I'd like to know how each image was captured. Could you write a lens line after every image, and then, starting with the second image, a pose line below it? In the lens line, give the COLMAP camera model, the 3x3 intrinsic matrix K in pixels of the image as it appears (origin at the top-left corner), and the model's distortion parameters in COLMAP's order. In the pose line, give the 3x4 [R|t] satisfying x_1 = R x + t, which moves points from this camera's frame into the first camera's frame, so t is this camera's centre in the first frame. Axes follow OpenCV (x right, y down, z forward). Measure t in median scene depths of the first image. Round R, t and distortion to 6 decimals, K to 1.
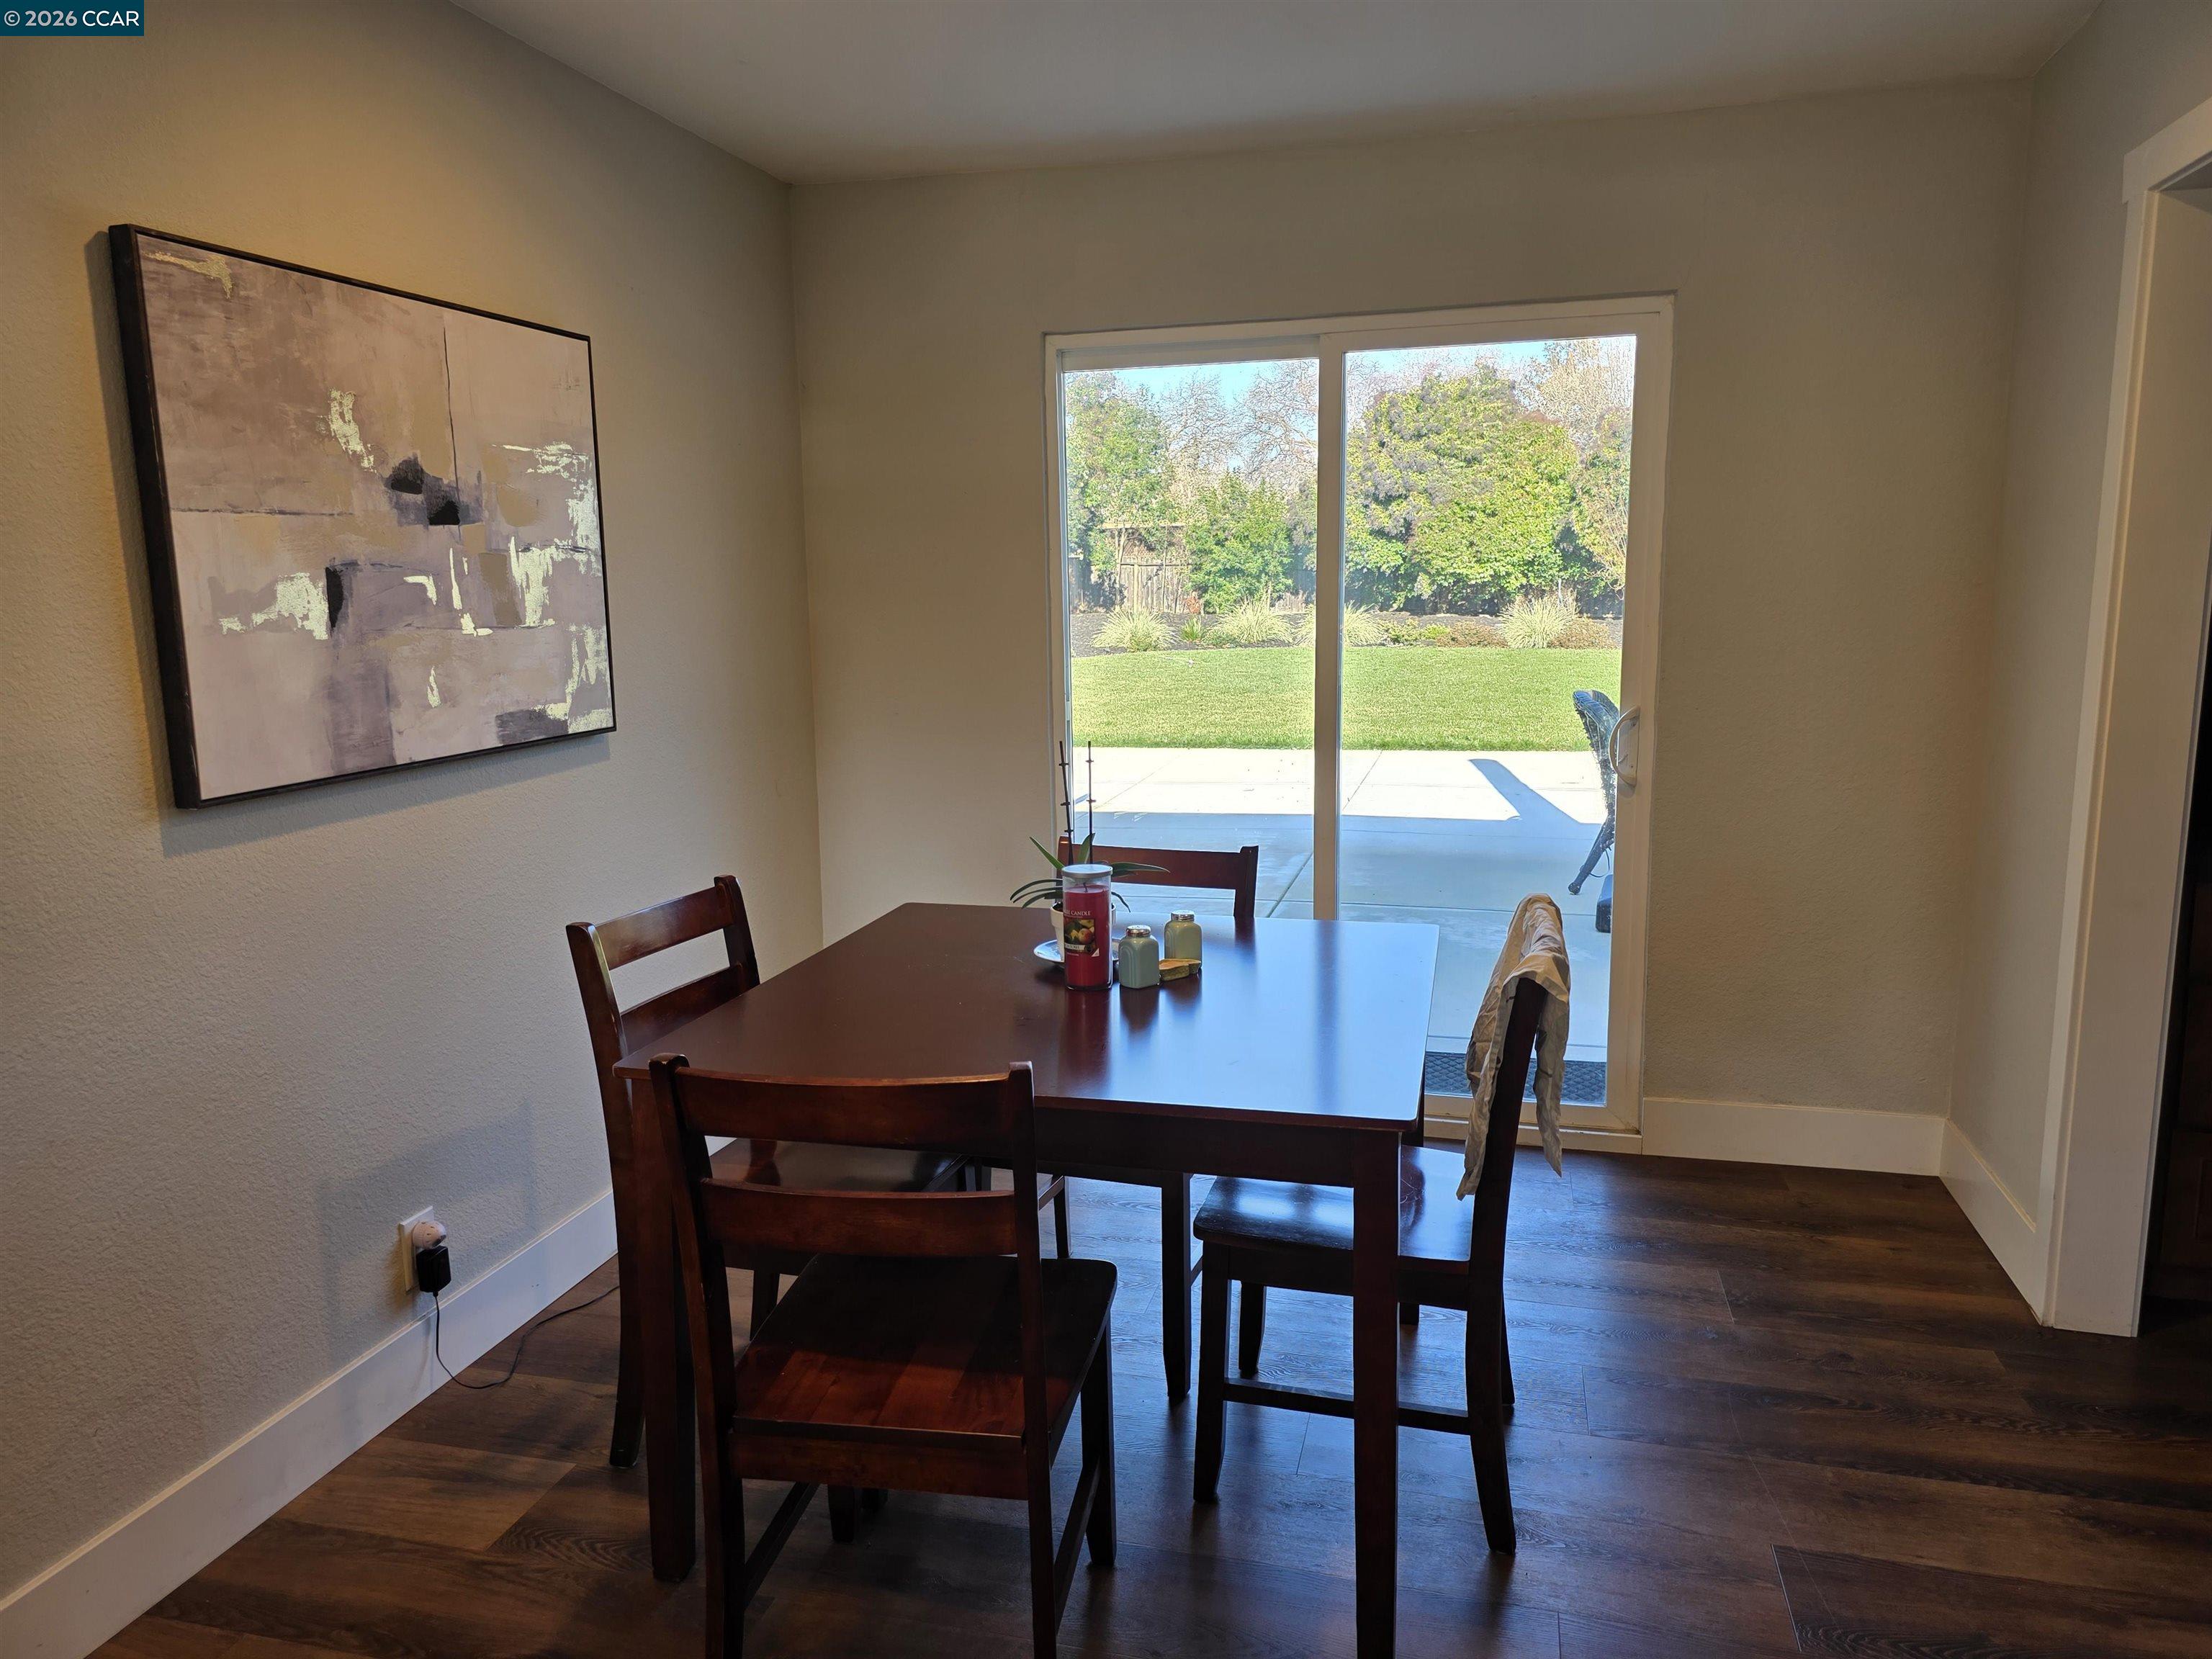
lens RADIAL K [[1474.7, 0, 1097.2], [0, 1474.7, 823.5], [0, 0, 1]] dist [0.100265, -0.118290]
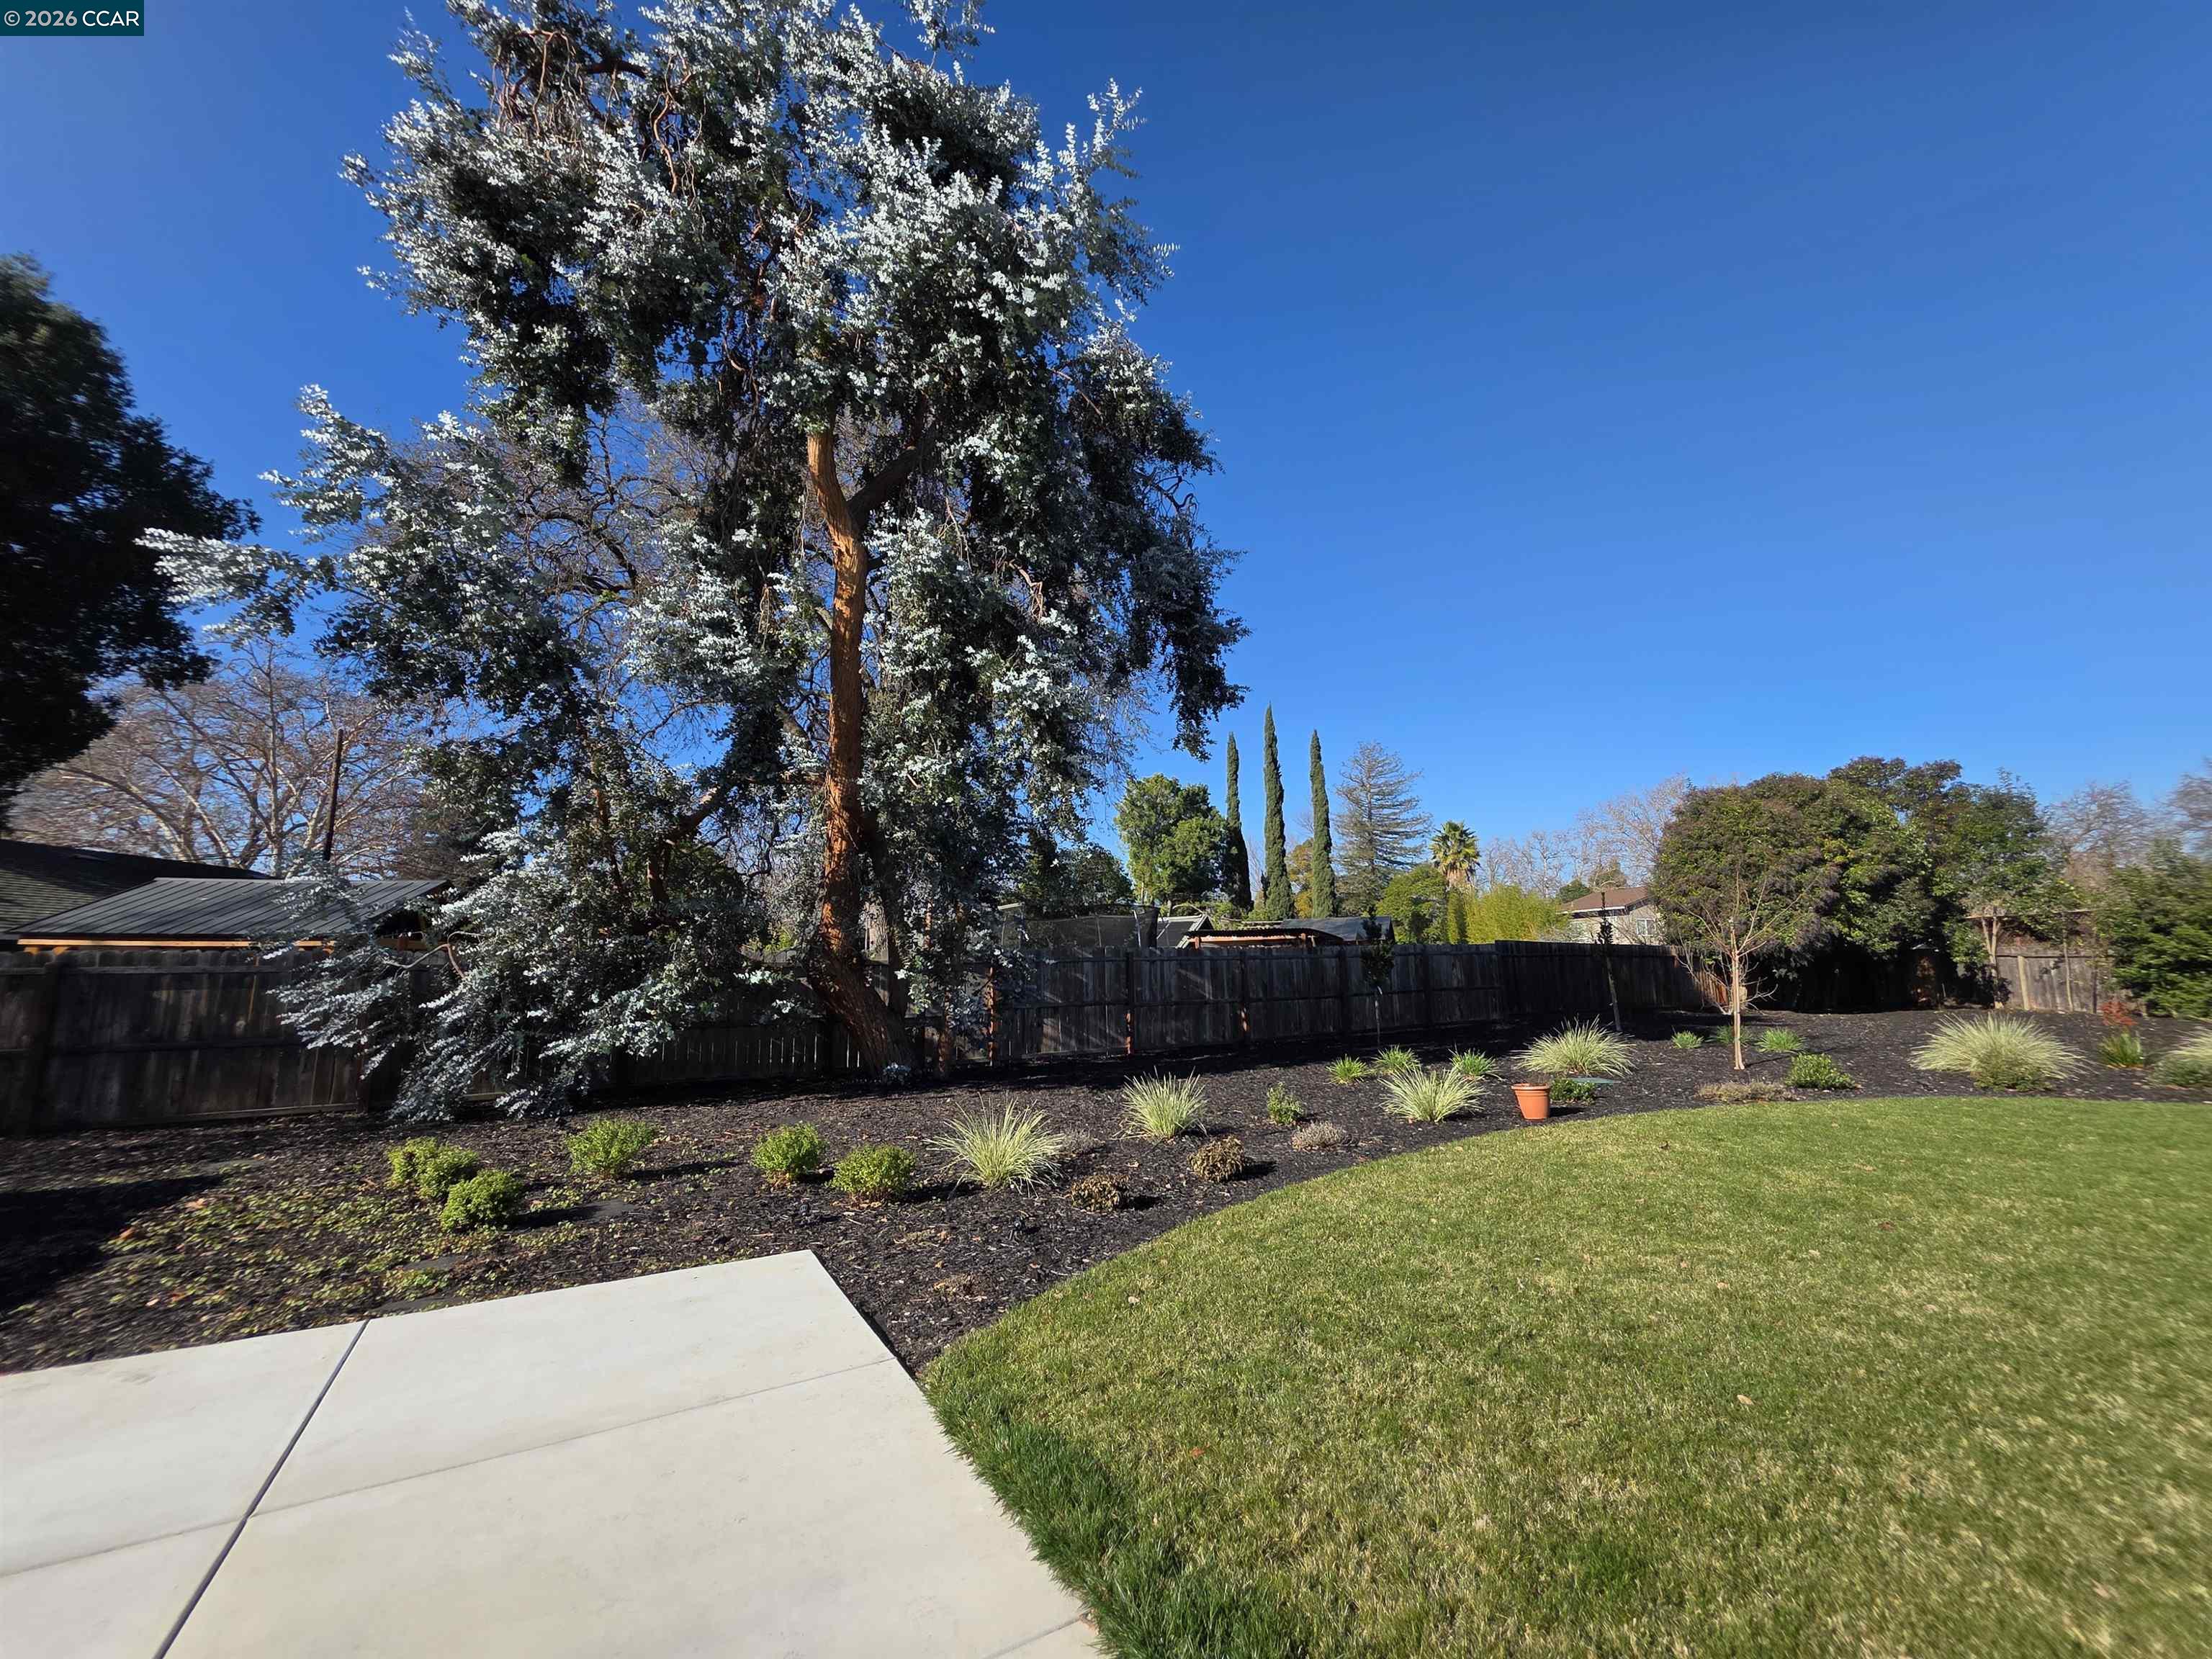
lens RADIAL K [[881.6, 0, 1106.1], [0, 881.6, 821.1], [0, 0, 1]] dist [0.002557, 0.000438]
pose [[0.705598, -0.107167, -0.700461, 0.025749], [-0.123201, 0.954890, -0.270198, -0.053535], [0.697820, 0.276949, 0.660566, 0.314698]]
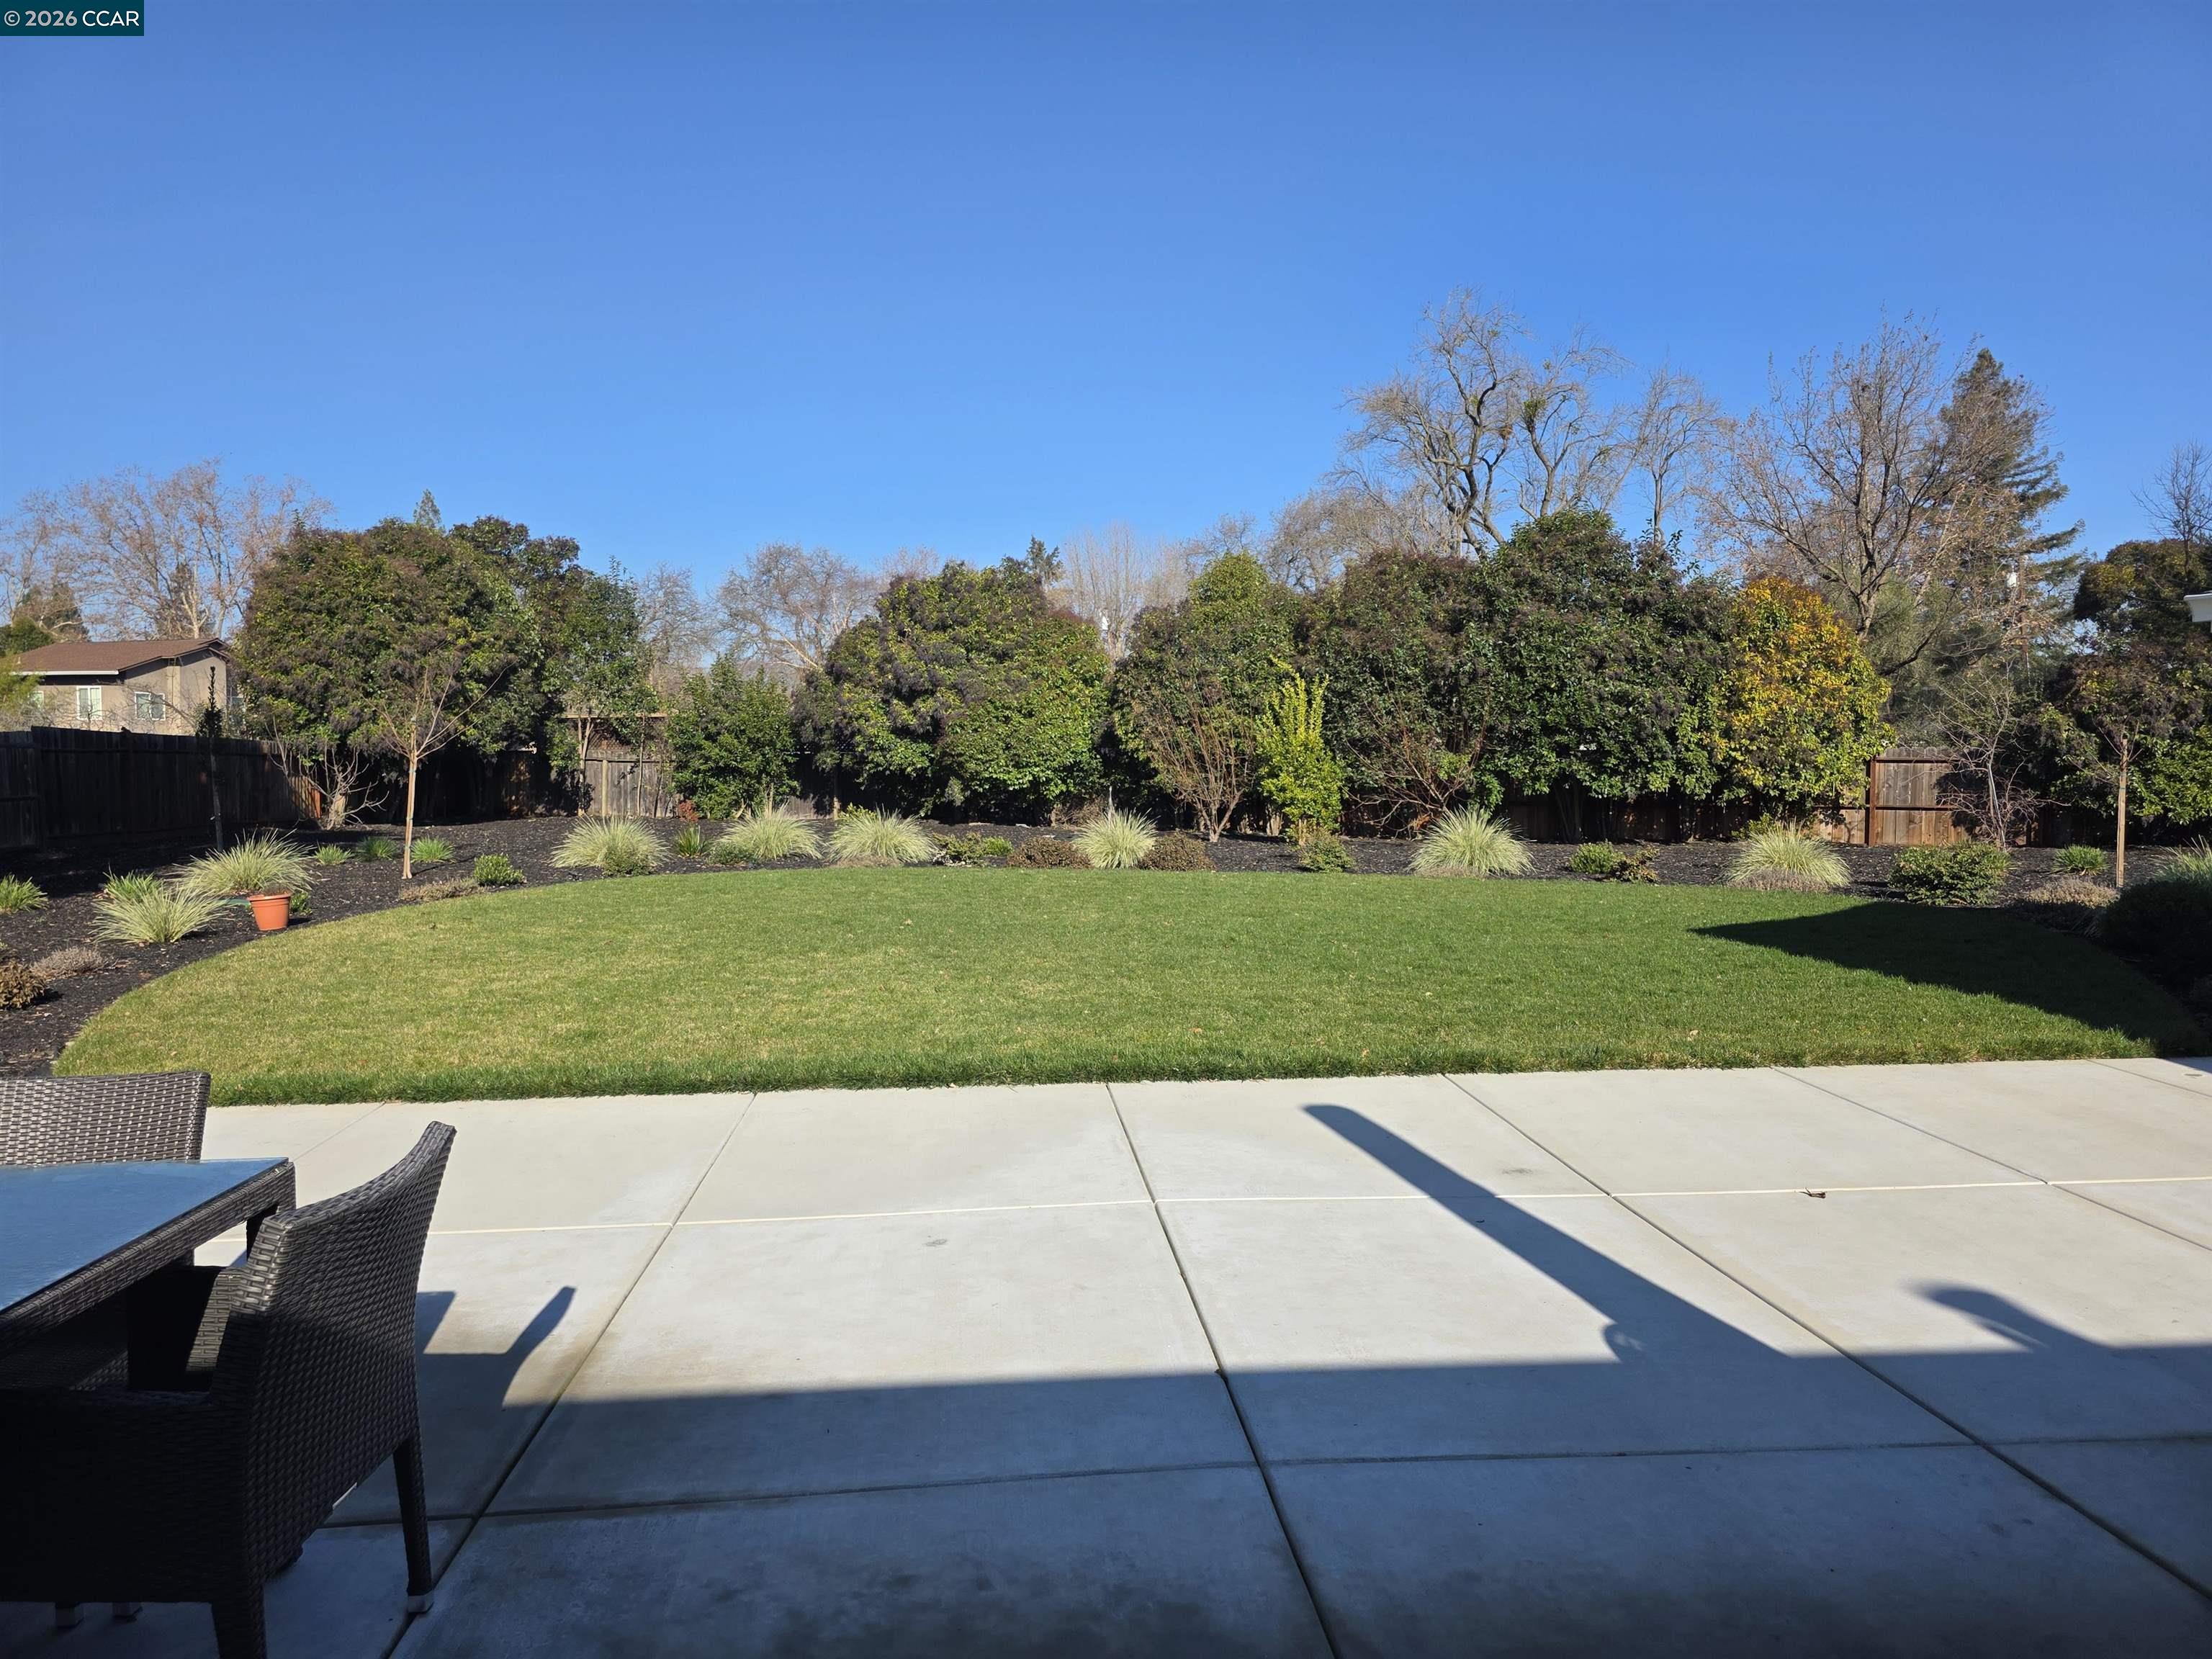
lens RADIAL K [[1474.7, 0, 1097.2], [0, 1474.7, 823.5], [0, 0, 1]] dist [0.100265, -0.118290]
pose [[0.939080, 0.003766, 0.343678, -0.002715], [0.042304, 0.991070, -0.126455, -0.025940], [-0.341085, 0.133290, 0.930535, 0.153531]]
